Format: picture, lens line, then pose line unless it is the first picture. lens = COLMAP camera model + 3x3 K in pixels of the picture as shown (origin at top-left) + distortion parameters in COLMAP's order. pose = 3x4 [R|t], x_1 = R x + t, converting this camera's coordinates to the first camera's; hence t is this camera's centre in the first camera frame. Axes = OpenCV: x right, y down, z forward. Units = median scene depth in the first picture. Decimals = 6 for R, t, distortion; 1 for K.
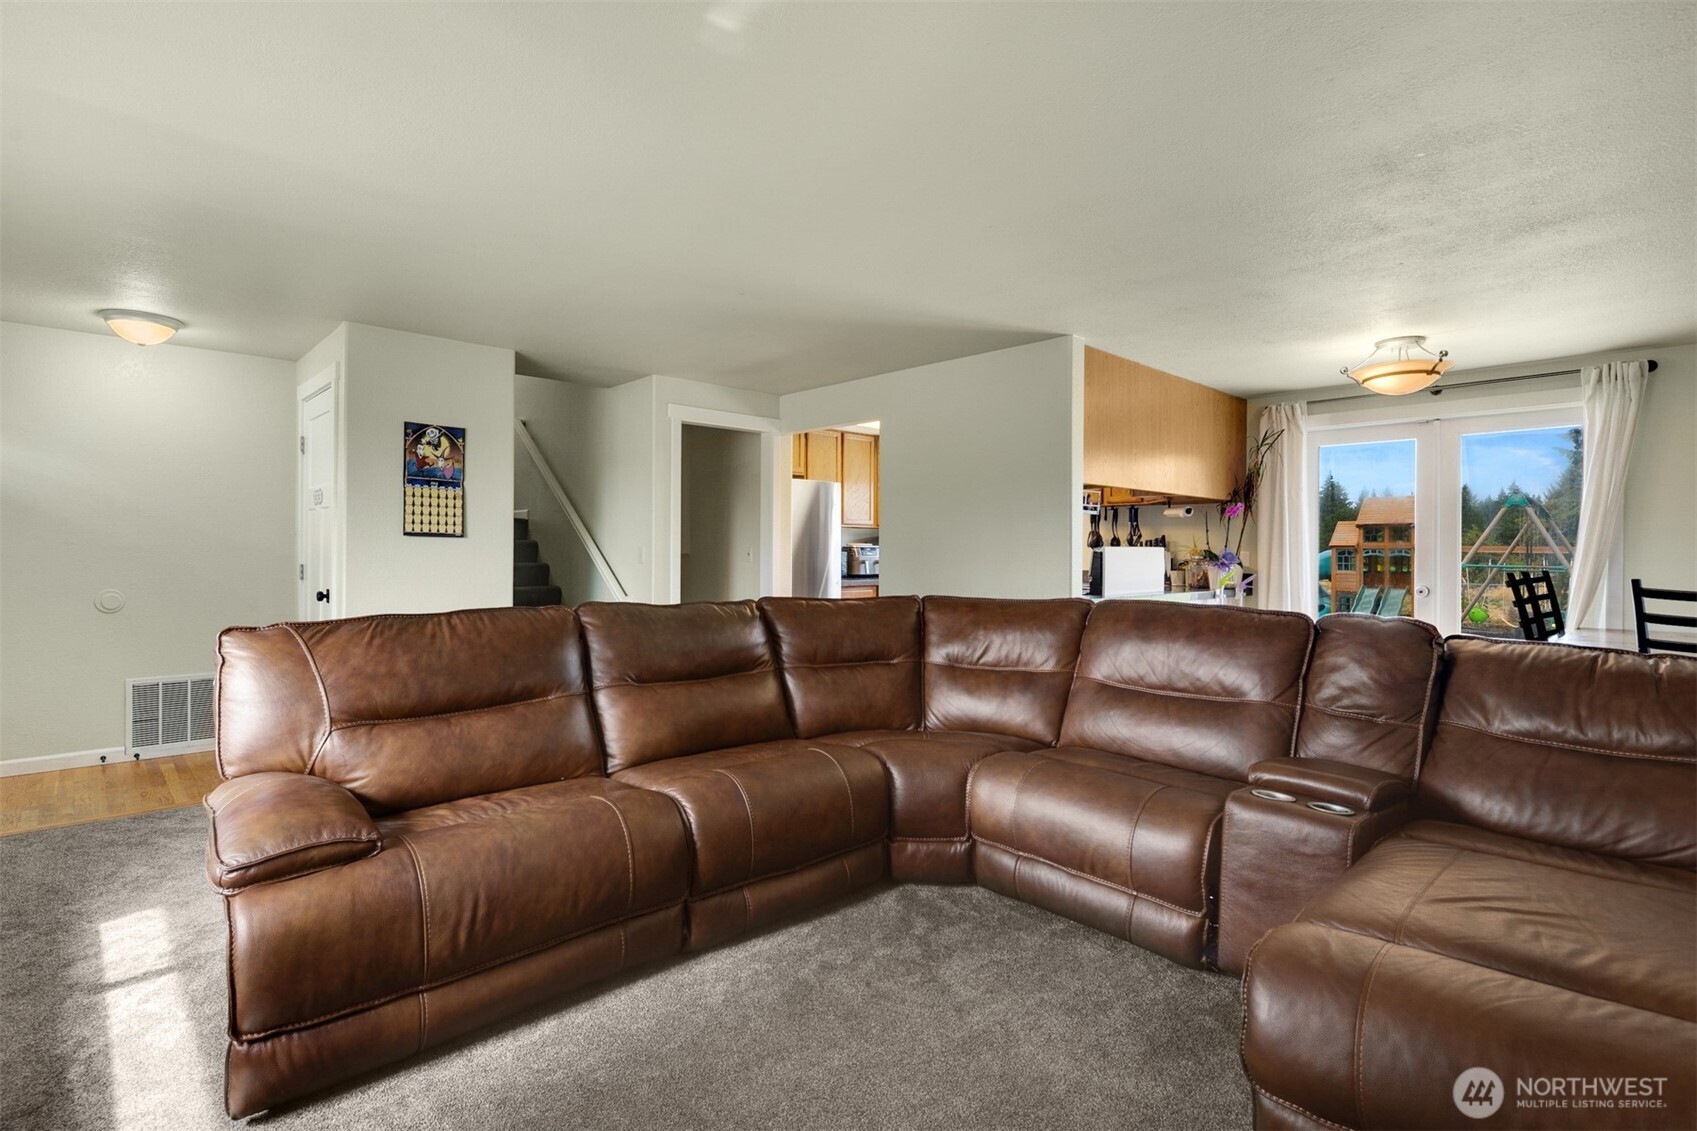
lens RADIAL K [[800.6, 0, 842.8], [0, 800.6, 560.8], [0, 0, 1]] dist [0.017341, 0.000092]
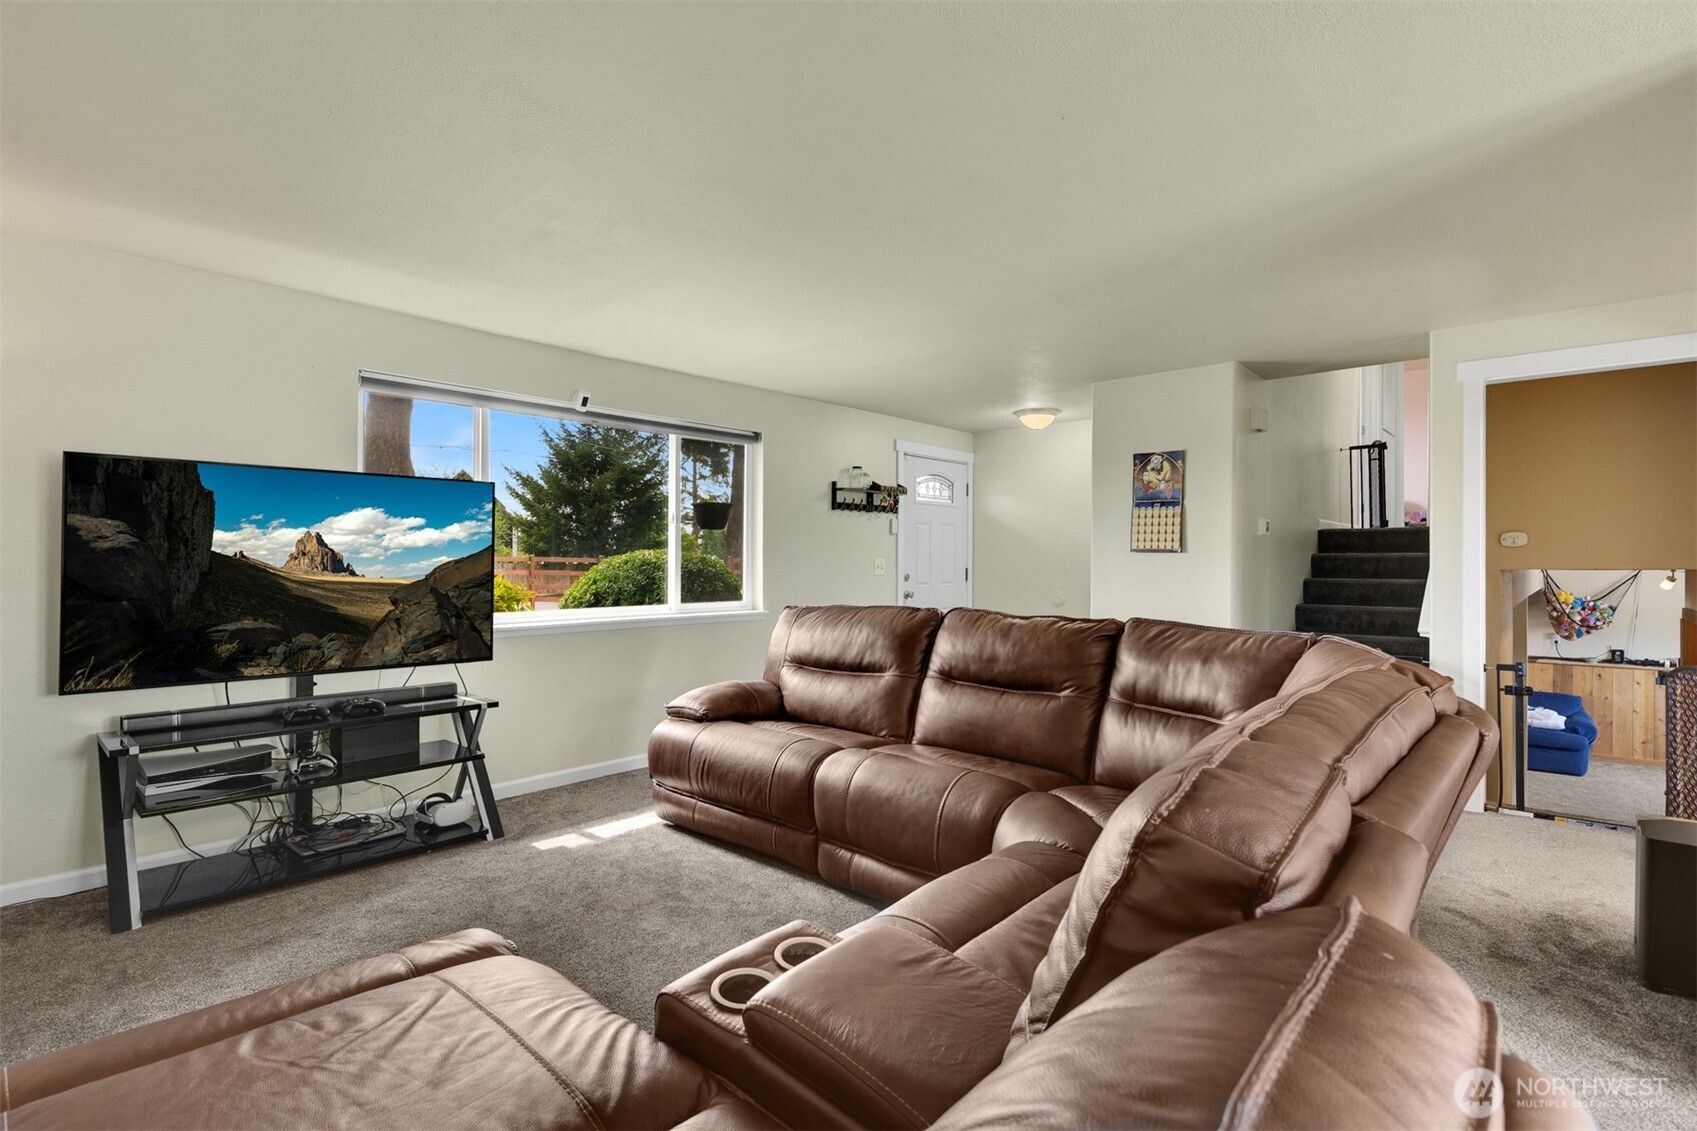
lens RADIAL K [[800.6, 0, 842.8], [0, 800.6, 560.8], [0, 0, 1]] dist [0.017341, 0.000092]
pose [[0.081873, -0.006524, -0.996621, 0.563296], [-0.016485, 0.999833, -0.007900, -0.002552], [0.996506, 0.017076, 0.081752, 0.478283]]
